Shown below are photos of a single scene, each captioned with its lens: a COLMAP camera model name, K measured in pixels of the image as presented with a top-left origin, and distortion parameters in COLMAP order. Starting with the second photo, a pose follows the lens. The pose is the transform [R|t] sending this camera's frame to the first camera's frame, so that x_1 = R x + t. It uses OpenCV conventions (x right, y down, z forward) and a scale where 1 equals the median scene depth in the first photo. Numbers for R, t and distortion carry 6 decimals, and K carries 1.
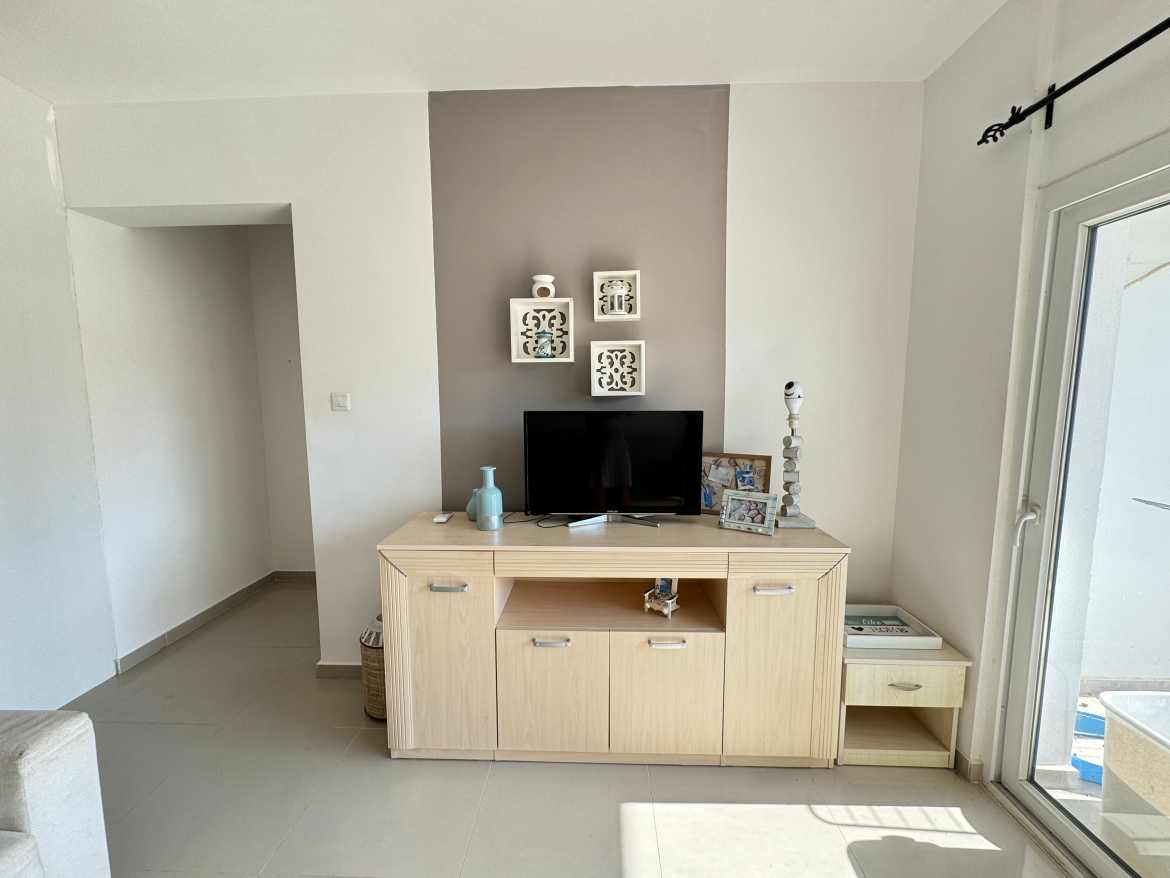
lens RADIAL K [[461.7, 0, 586.7], [0, 461.7, 438.7], [0, 0, 1]] dist [-0.003220, -0.000702]
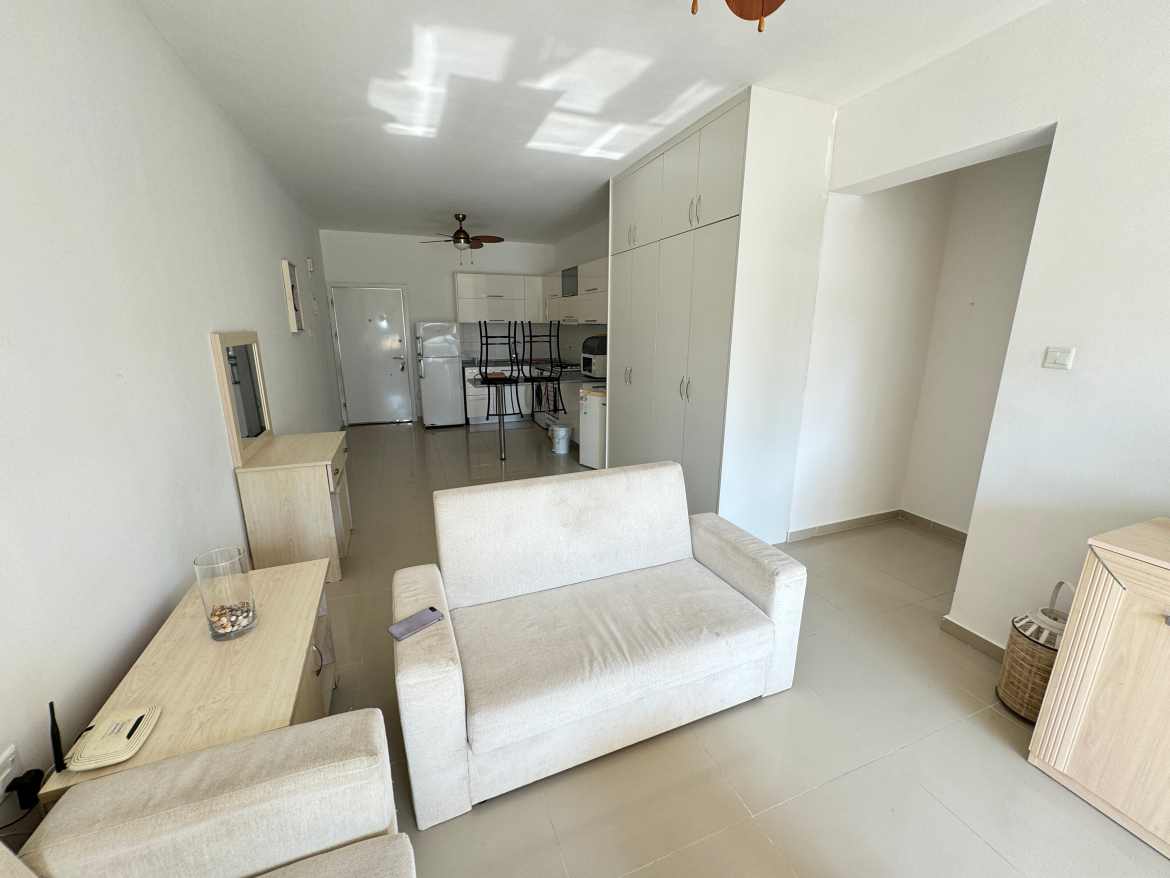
lens RADIAL K [[461.7, 0, 582.7], [0, 461.7, 437.9], [0, 0, 1]] dist [-0.003220, -0.000702]
pose [[0.393210, 0.227478, -0.890864, -0.103915], [-0.104176, 0.973695, 0.202648, -0.019801], [0.913528, 0.013123, 0.406565, -0.176115]]
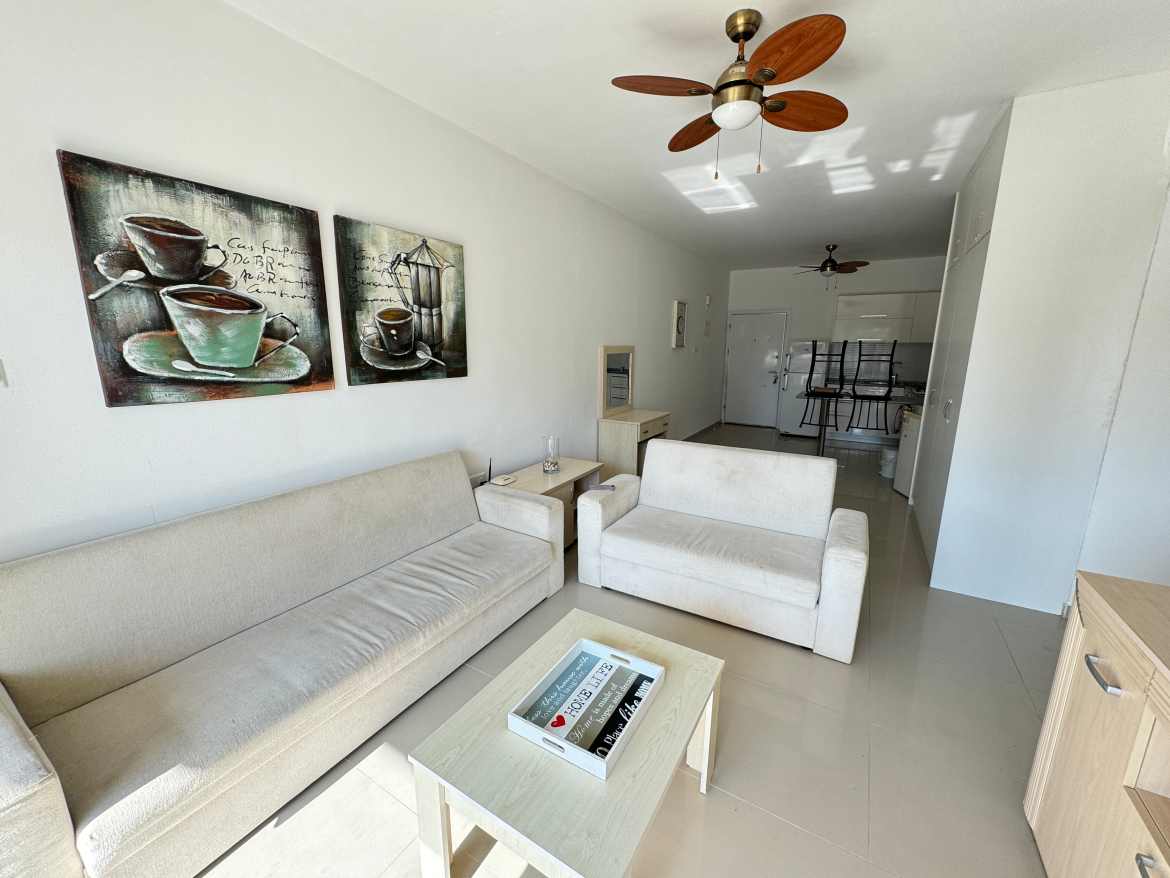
lens RADIAL K [[461.7, 0, 585.6], [0, 461.7, 436.9], [0, 0, 1]] dist [-0.003220, -0.000702]
pose [[-0.489702, 0.179171, -0.853282, 0.531830], [-0.097166, 0.961347, 0.257627, -0.098737], [0.866459, 0.209070, -0.453364, 0.554944]]
